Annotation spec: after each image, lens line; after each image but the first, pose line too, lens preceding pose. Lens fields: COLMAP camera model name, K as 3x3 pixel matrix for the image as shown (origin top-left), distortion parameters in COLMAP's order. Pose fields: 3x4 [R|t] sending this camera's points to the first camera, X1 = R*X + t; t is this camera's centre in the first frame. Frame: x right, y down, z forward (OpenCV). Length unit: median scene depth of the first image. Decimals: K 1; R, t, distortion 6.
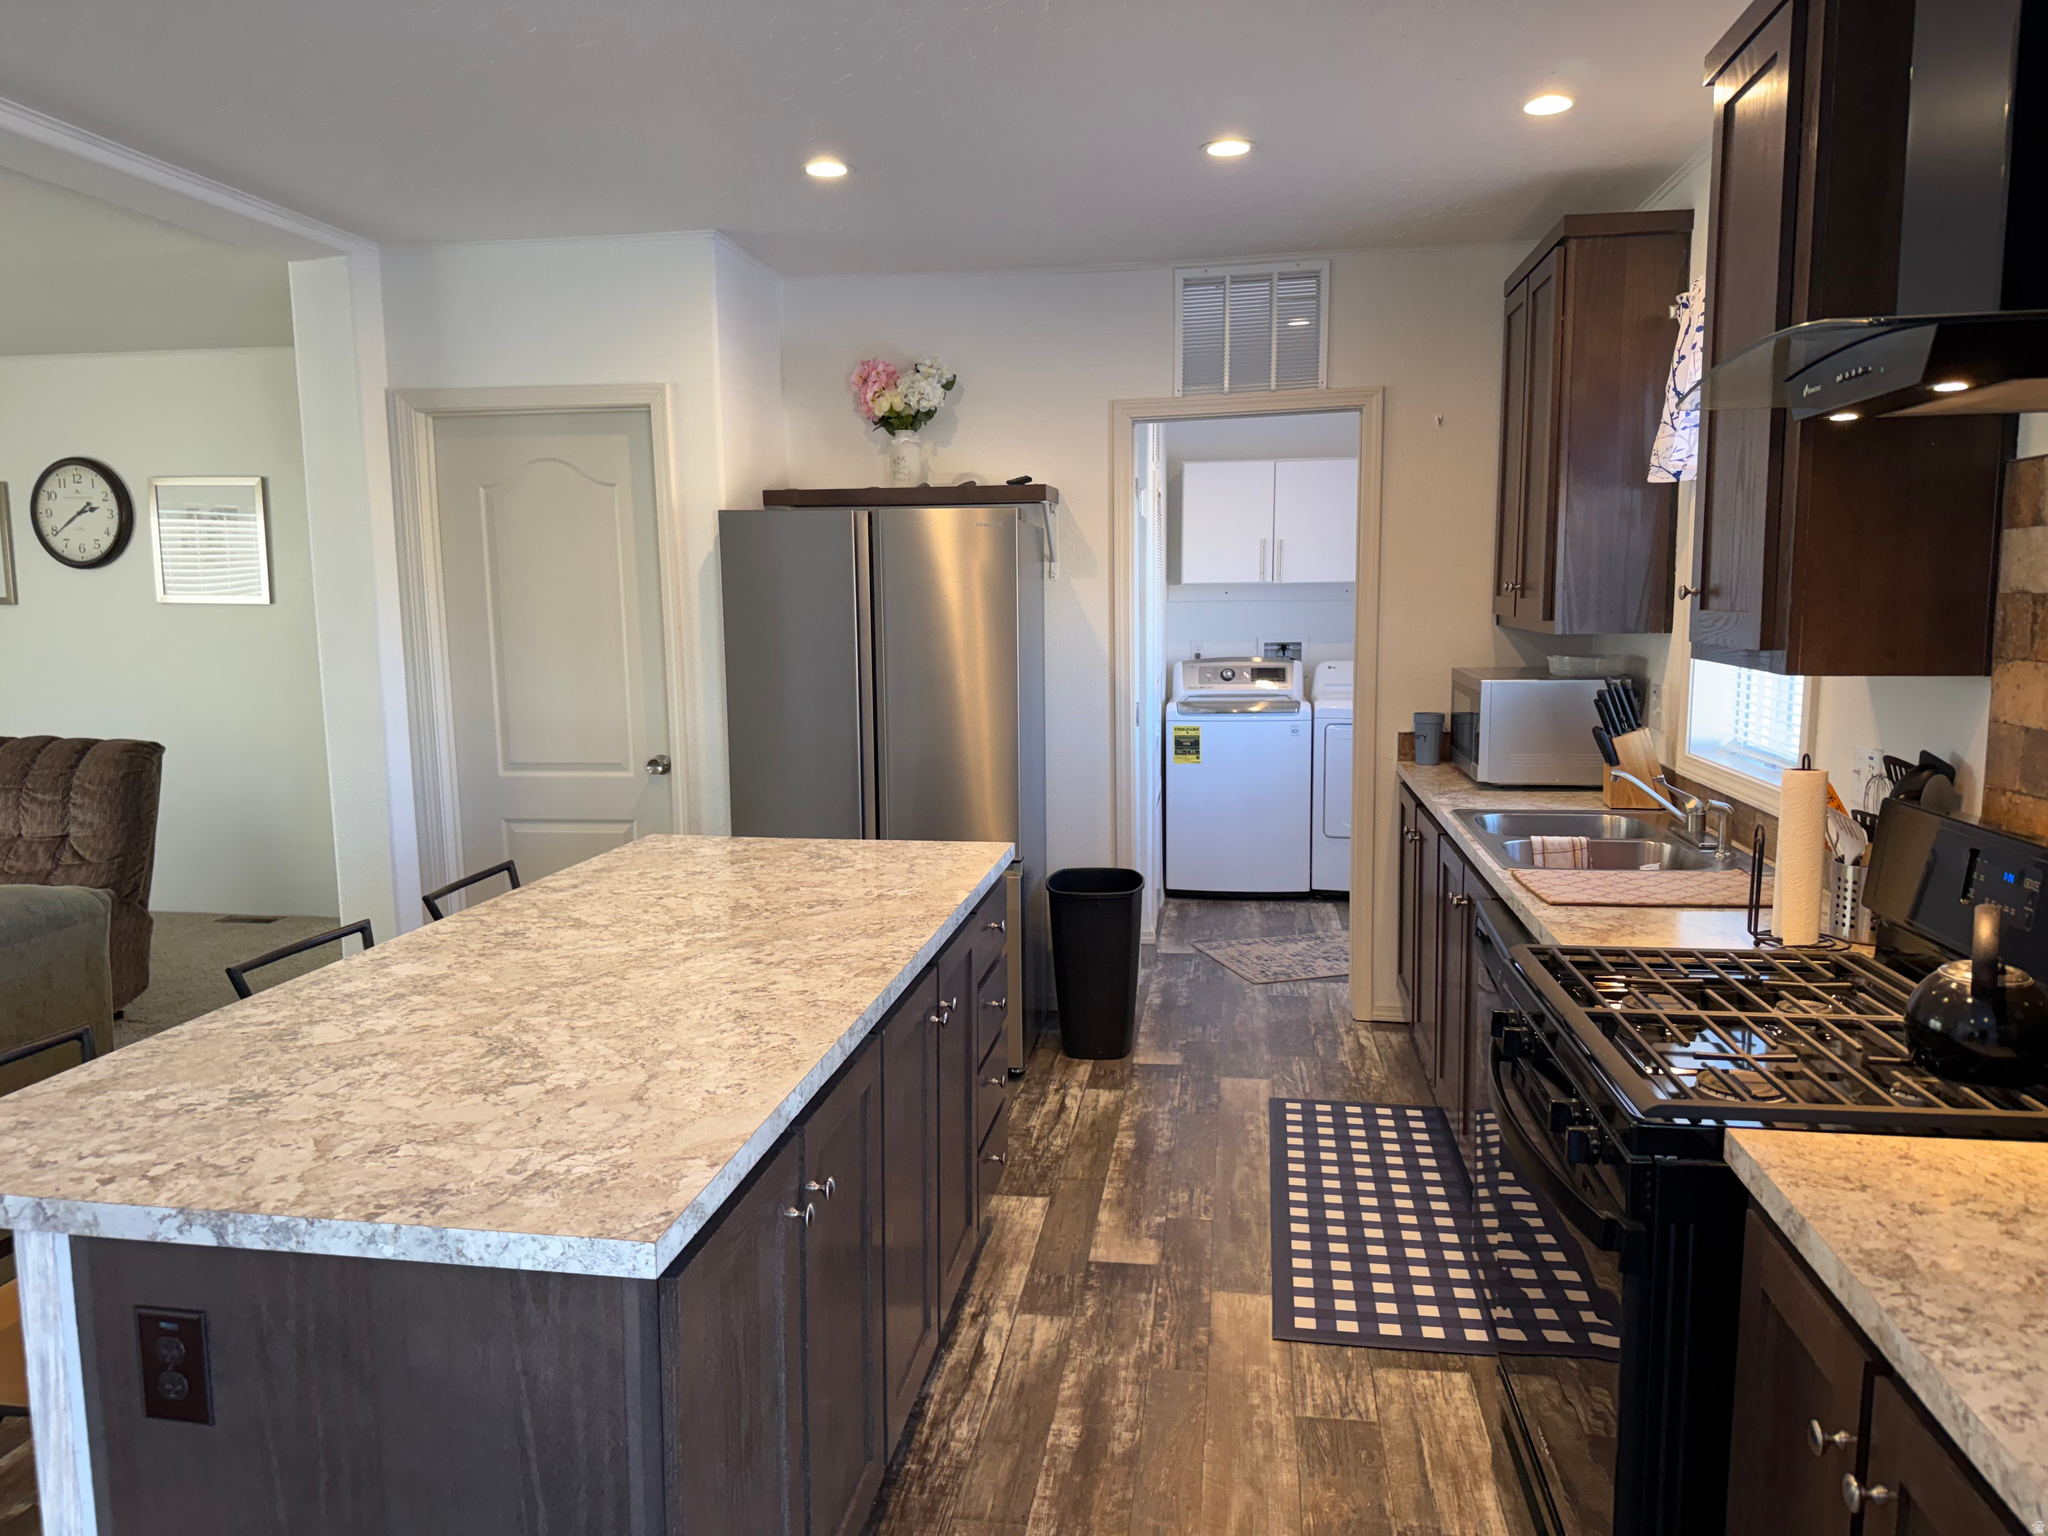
lens RADIAL K [[1440.5, 0, 1037.4], [0, 1440.5, 785.6], [0, 0, 1]] dist [0.041331, -0.044043]
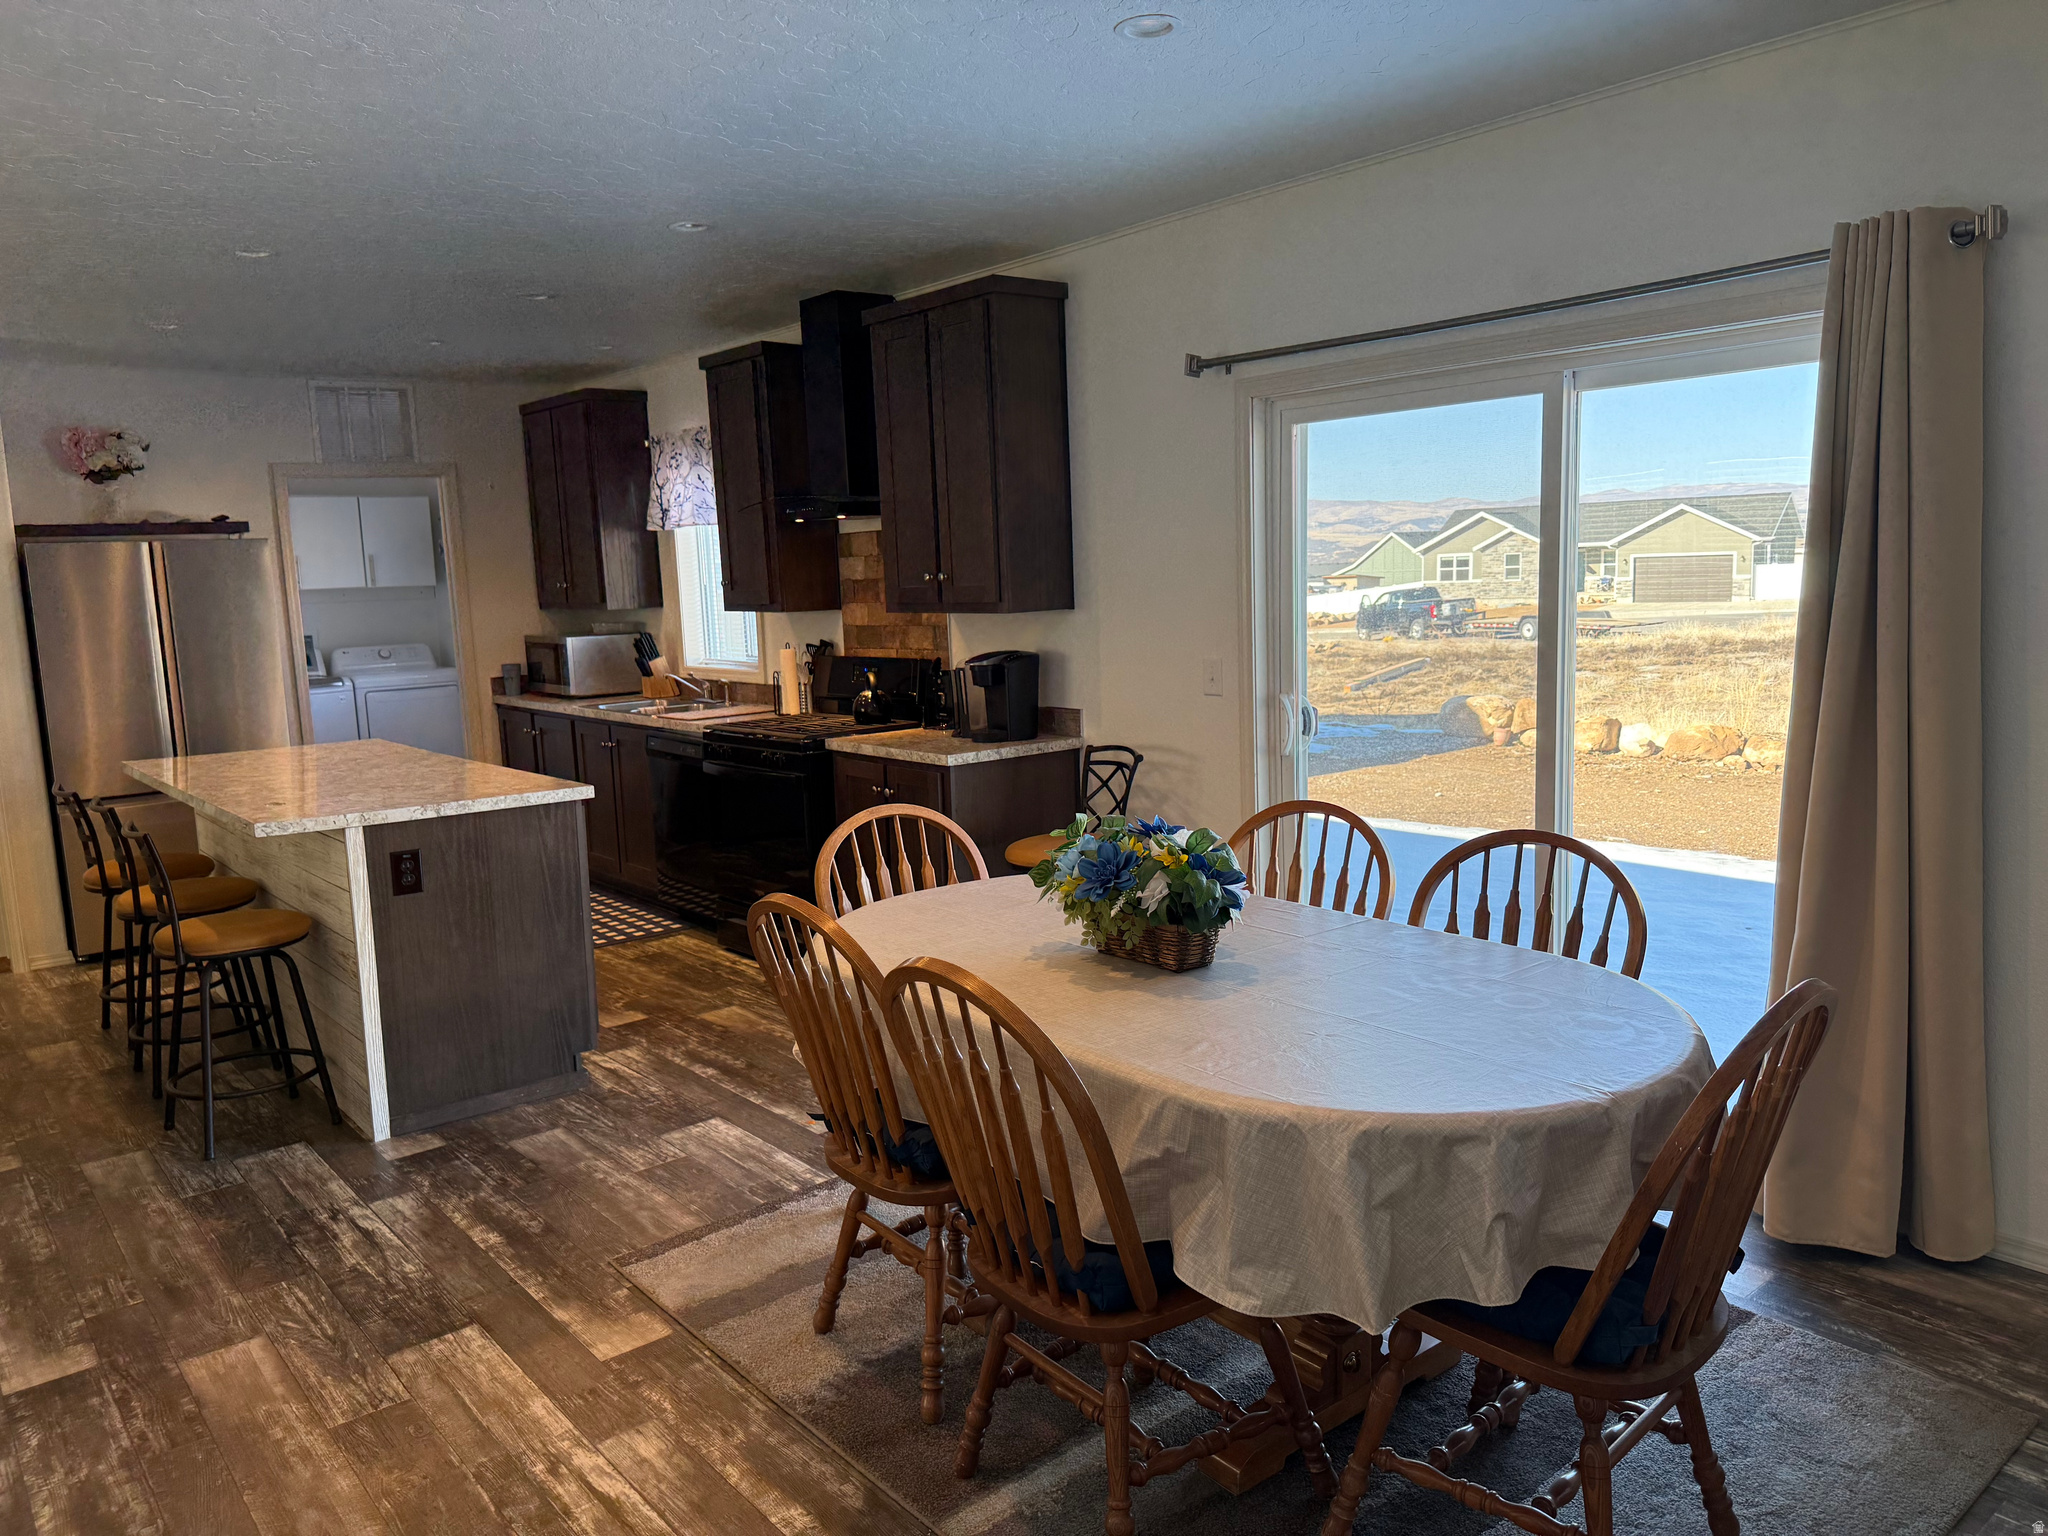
lens RADIAL K [[1440.5, 0, 1012.4], [0, 1440.5, 796.5], [0, 0, 1]] dist [0.041331, -0.044043]
pose [[0.677456, -0.132012, 0.723620, -0.553648], [0.131177, 0.989676, 0.057740, 0.078025], [-0.723772, 0.055806, 0.687779, -0.530647]]
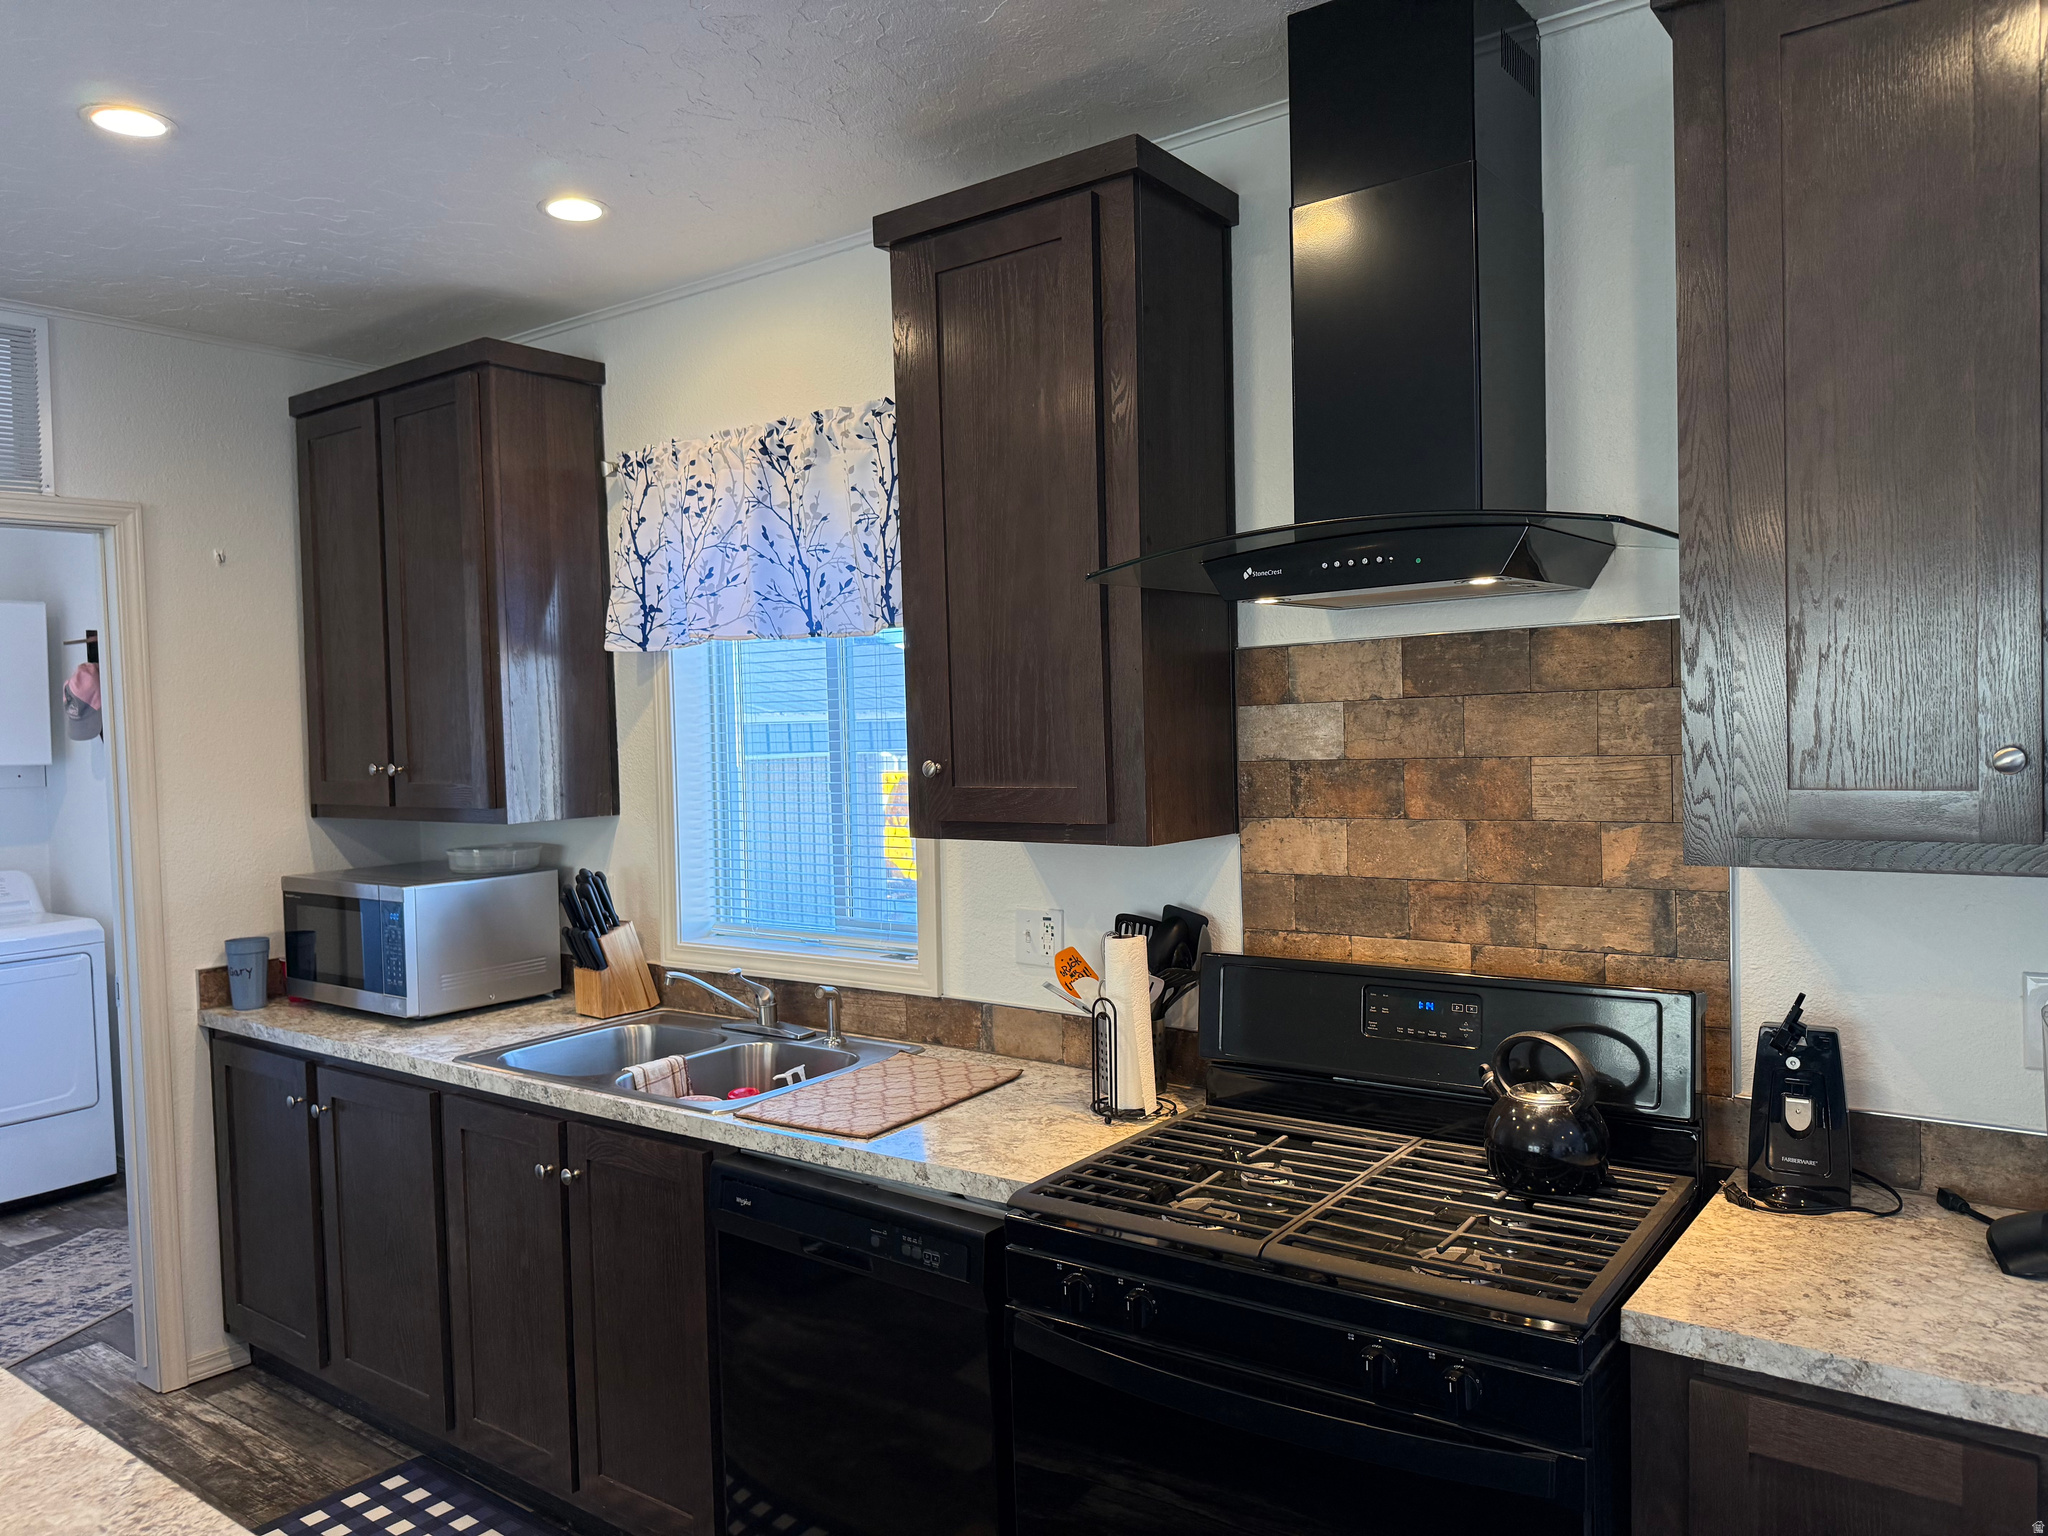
lens RADIAL K [[1440.5, 0, 1017.4], [0, 1440.5, 768.1], [0, 0, 1]] dist [0.041331, -0.044043]
pose [[0.492040, -0.030474, 0.870039, -0.184537], [0.143689, 0.988523, -0.046638, -0.045776], [-0.858633, 0.147963, 0.490771, 0.280733]]
